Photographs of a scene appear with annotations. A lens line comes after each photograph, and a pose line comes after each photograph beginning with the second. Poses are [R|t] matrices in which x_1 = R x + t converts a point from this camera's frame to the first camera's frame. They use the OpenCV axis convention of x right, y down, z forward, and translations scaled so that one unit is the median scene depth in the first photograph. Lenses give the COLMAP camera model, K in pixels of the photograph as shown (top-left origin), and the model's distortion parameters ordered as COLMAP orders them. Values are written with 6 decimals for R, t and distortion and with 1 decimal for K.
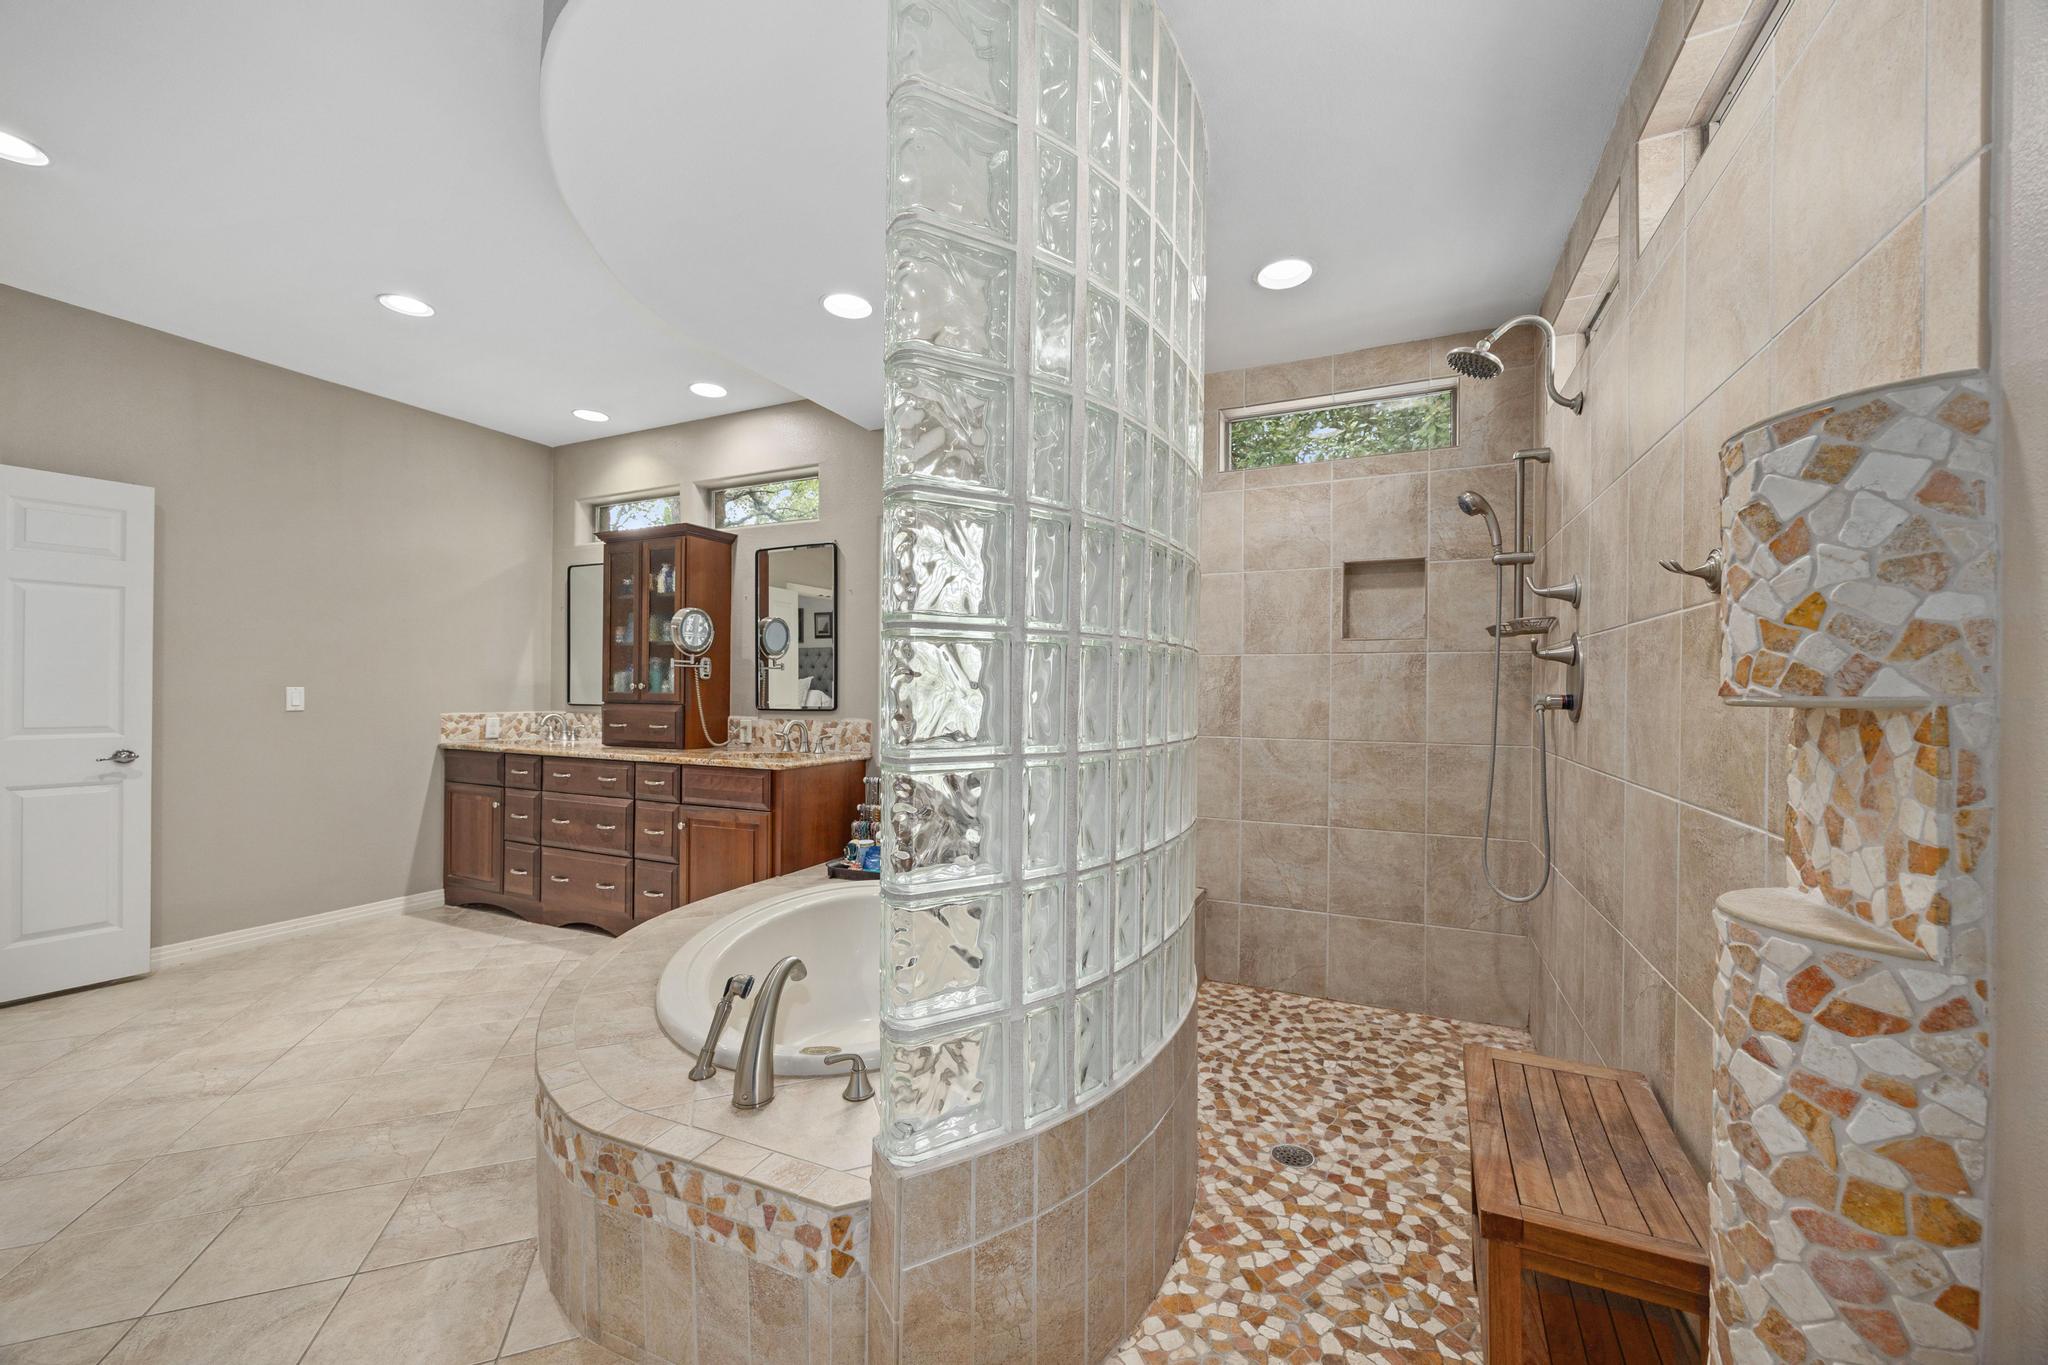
lens RADIAL K [[787.8, 0, 1022.7], [0, 787.8, 685.5], [0, 0, 1]] dist [-0.000332, -0.000007]
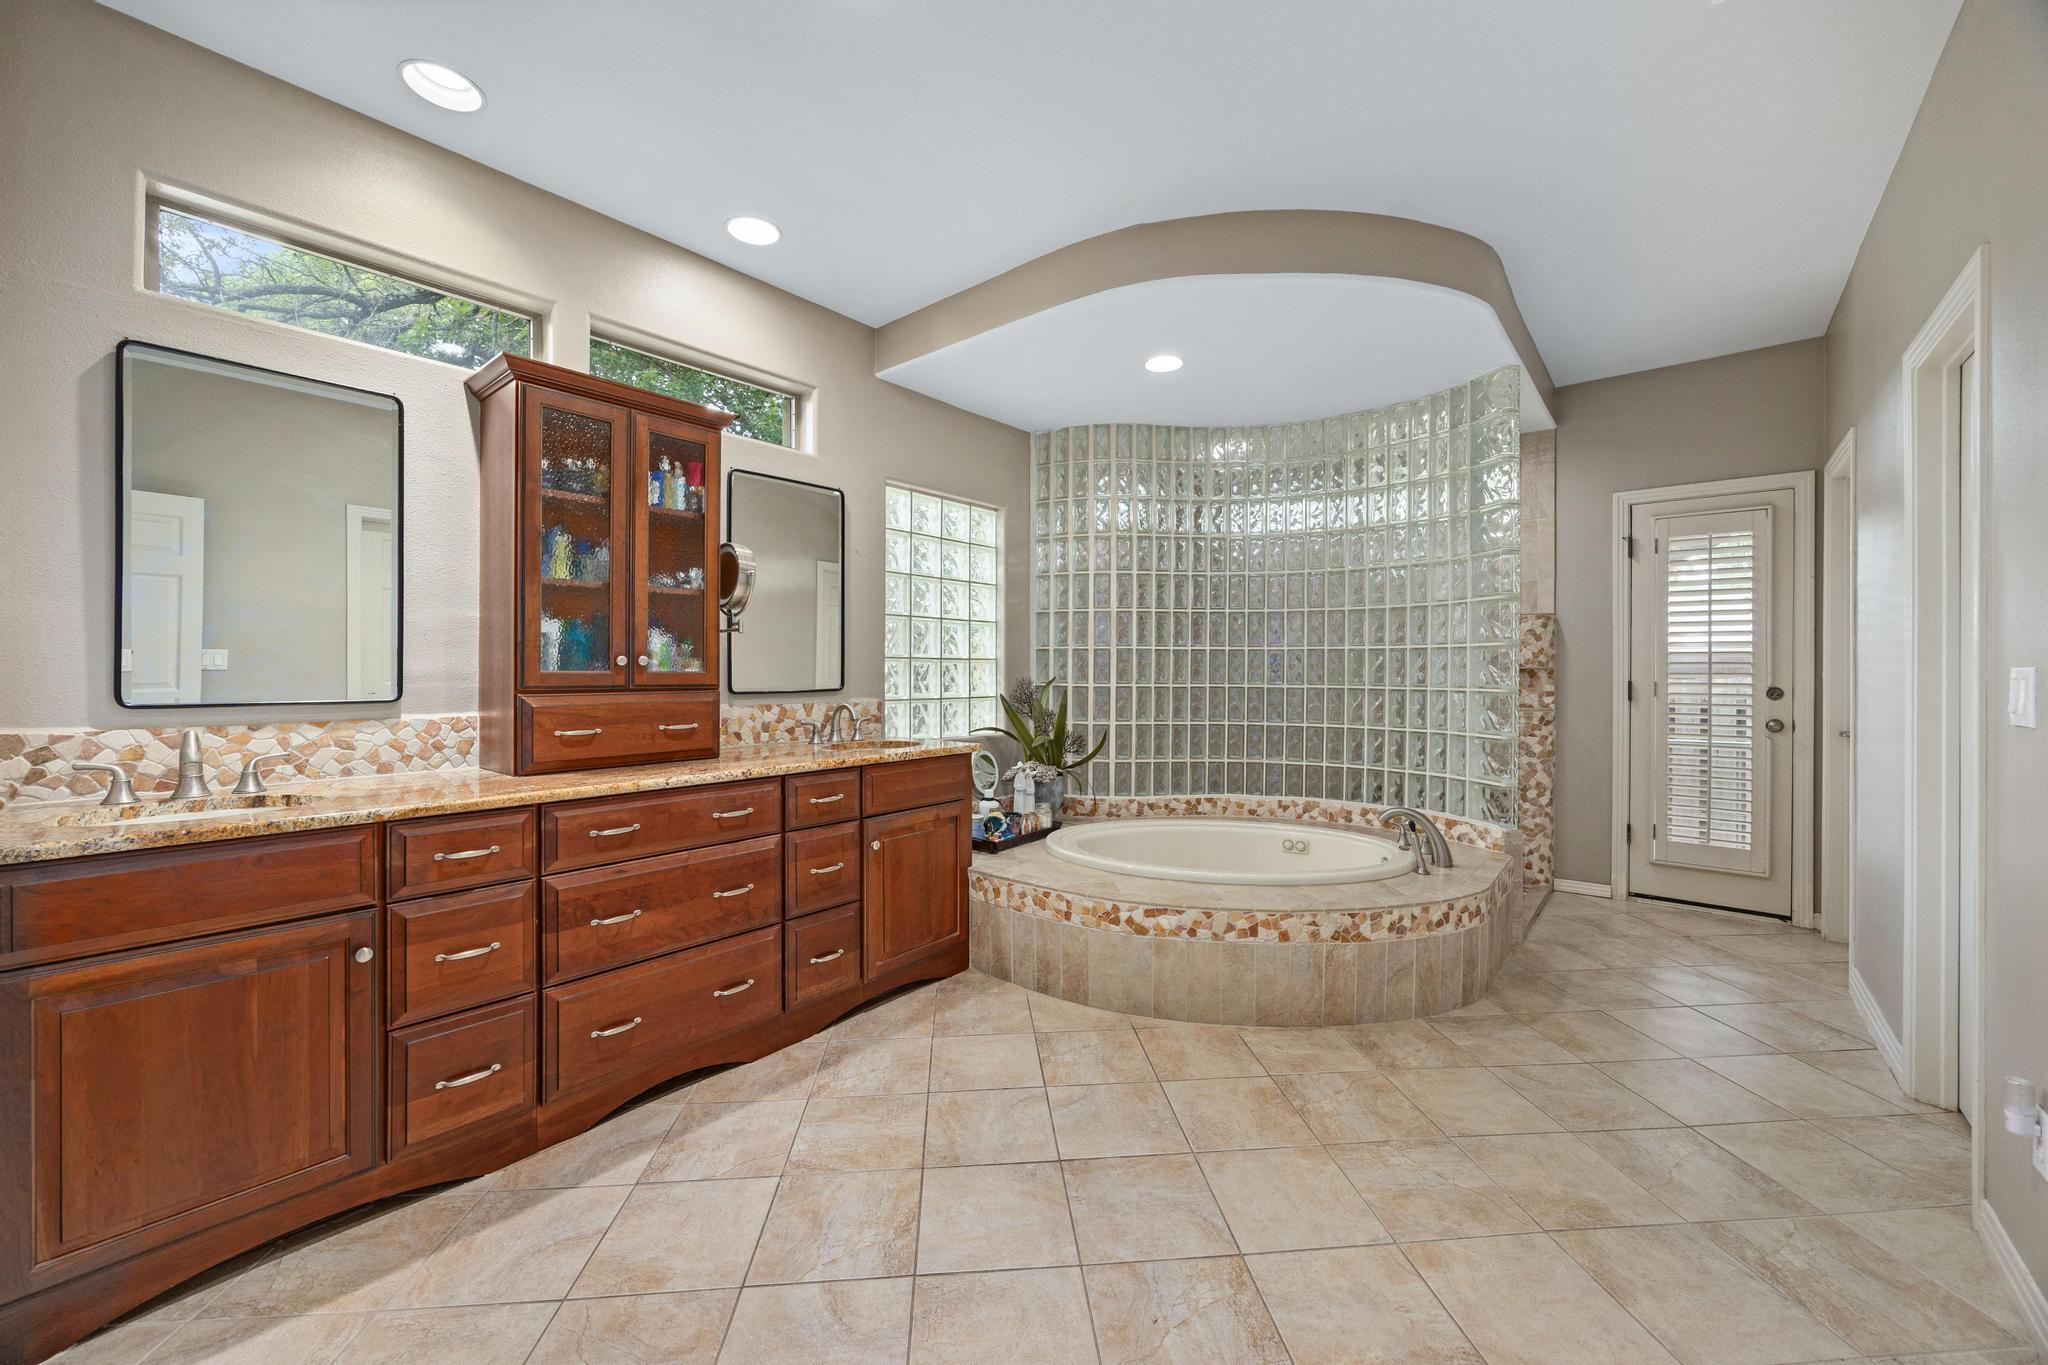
lens RADIAL K [[787.8, 0, 1025.6], [0, 787.8, 672.6], [0, 0, 1]] dist [-0.000332, -0.000007]
pose [[0.254773, -0.014282, 0.966895, -1.059197], [-0.006833, 0.999839, 0.016569, -0.002408], [-0.966977, -0.010828, 0.254634, 0.625260]]
